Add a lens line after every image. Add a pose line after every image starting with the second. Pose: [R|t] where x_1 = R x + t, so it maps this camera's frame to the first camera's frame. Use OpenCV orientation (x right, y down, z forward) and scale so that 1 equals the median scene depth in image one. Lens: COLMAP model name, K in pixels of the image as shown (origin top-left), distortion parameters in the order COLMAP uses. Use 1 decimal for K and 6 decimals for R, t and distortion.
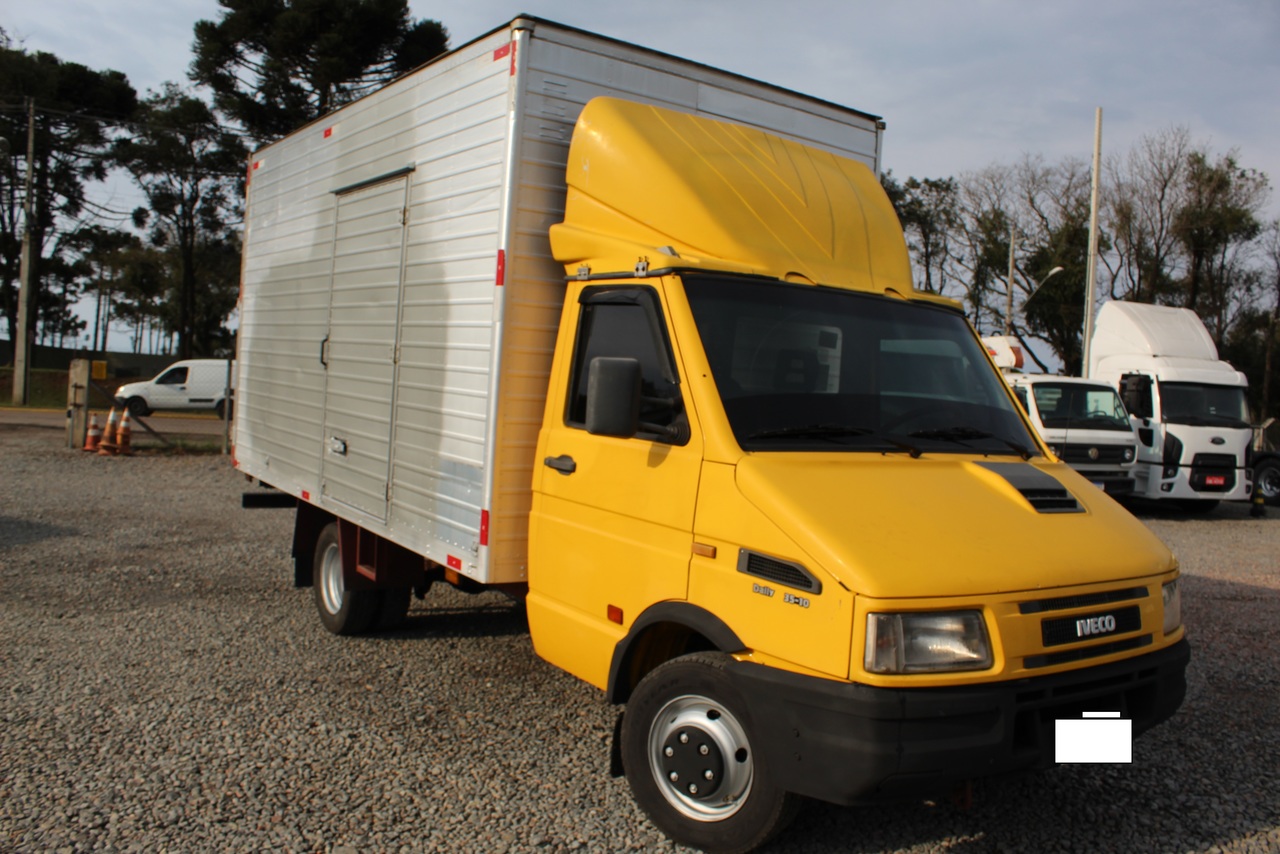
lens RADIAL K [[1067.9, 0, 648.6], [0, 1067.9, 428.3], [0, 0, 1]] dist [-0.167950, 0.146722]
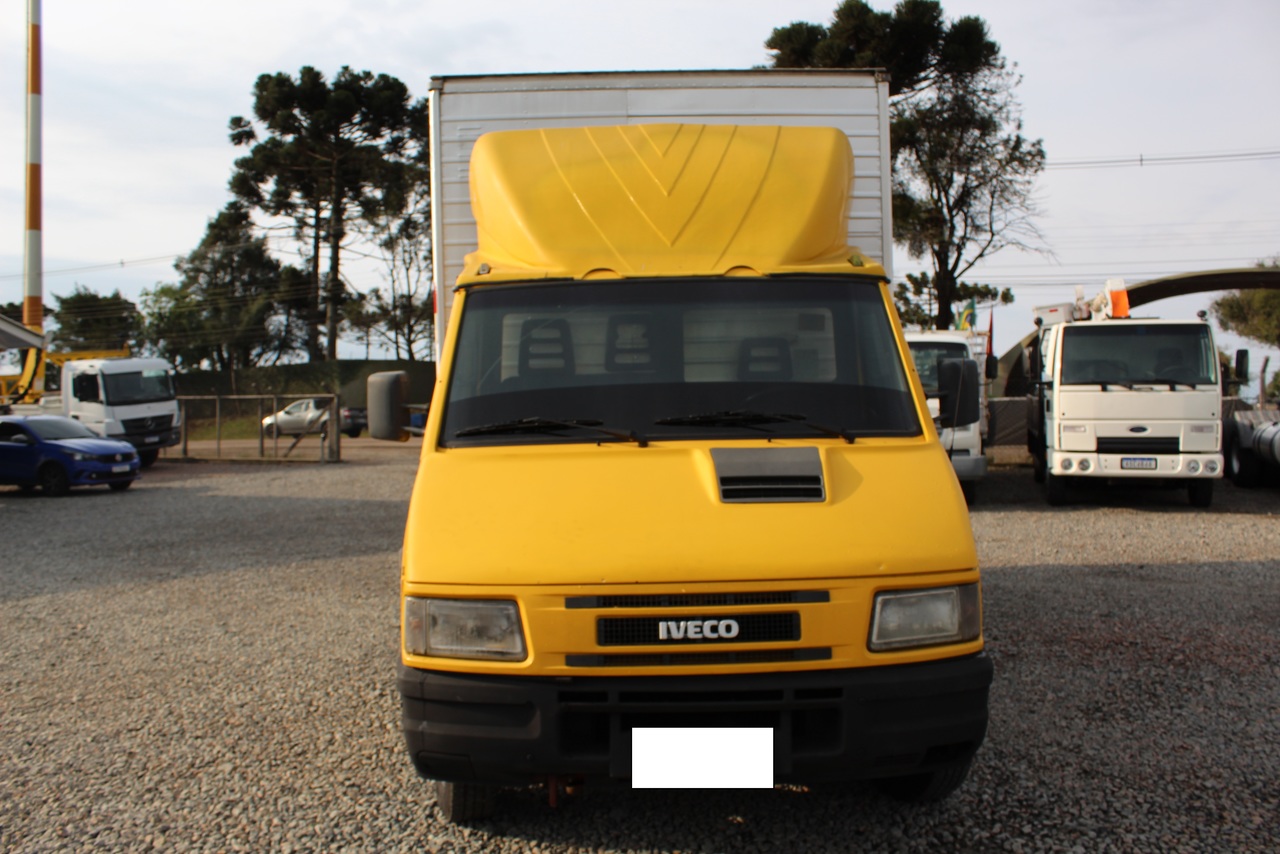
lens RADIAL K [[1067.9, 0, 648.6], [0, 1067.9, 428.3], [0, 0, 1]] dist [-0.167950, 0.146722]
pose [[0.820931, -0.055317, -0.568342, 0.806153], [0.051914, 0.998405, -0.022190, 0.032677], [0.568663, -0.011289, 0.822493, 0.206144]]
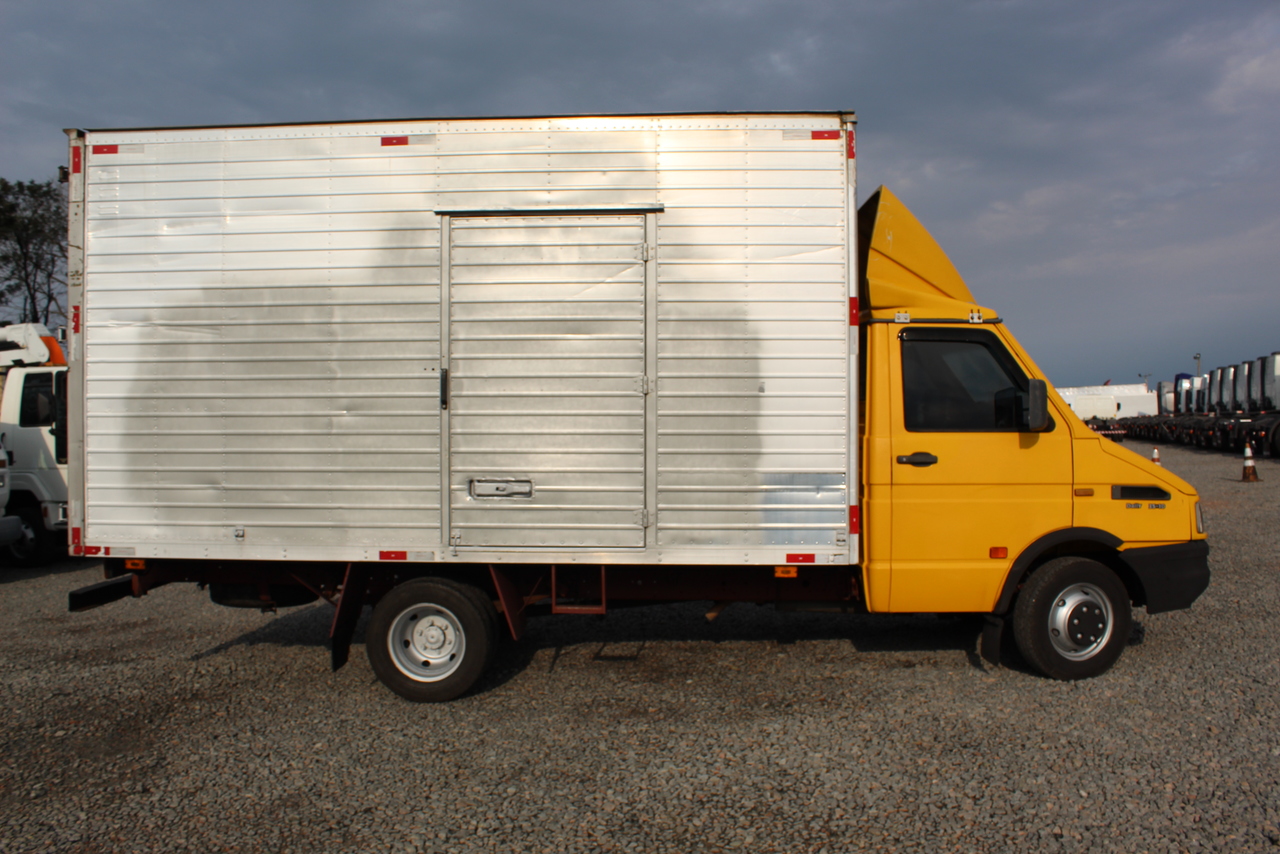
lens RADIAL K [[1067.9, 0, 648.6], [0, 1067.9, 428.3], [0, 0, 1]] dist [-0.167950, 0.146722]
pose [[0.605225, -0.075826, 0.792435, -1.478789], [0.084421, 0.995953, 0.030823, -0.082925], [-0.791566, 0.048244, 0.609177, 0.495648]]
